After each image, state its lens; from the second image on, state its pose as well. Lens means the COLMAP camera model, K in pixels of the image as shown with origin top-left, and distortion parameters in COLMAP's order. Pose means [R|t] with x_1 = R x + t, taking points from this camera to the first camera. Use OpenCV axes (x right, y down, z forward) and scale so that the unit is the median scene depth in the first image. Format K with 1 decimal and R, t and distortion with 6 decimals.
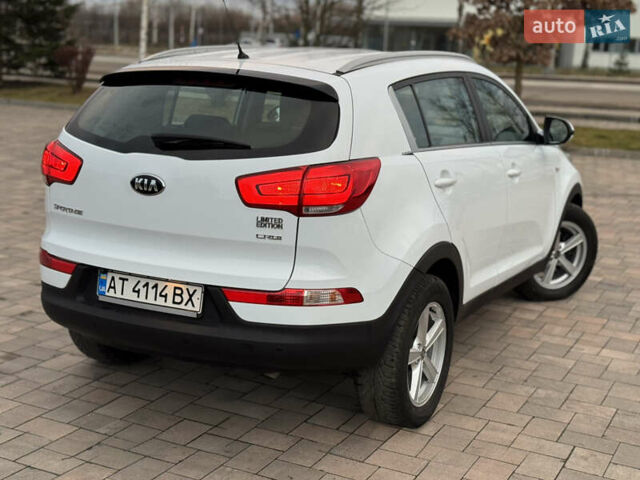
lens RADIAL K [[964.9, 0, 347.3], [0, 964.9, 218.0], [0, 0, 1]] dist [0.133732, 0.000000]
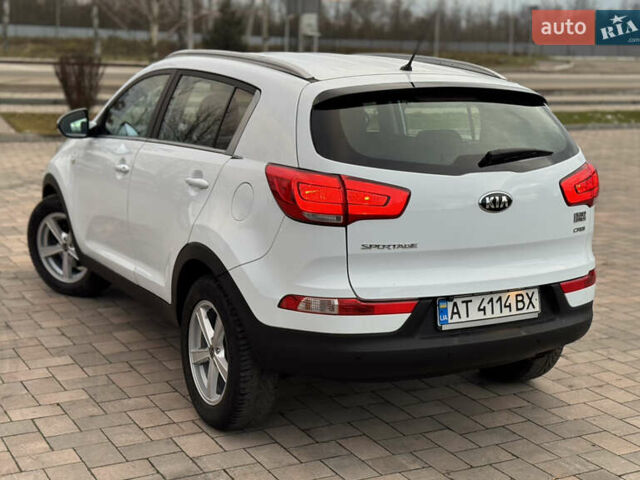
lens RADIAL K [[990.5, 0, 322.6], [0, 990.5, 252.0], [0, 0, 1]] dist [0.124972, 0.000000]
pose [[0.567025, -0.191846, 0.801048, -1.136512], [0.139643, 0.980811, 0.136051, -0.148175], [-0.811778, 0.034717, 0.582934, 0.534878]]
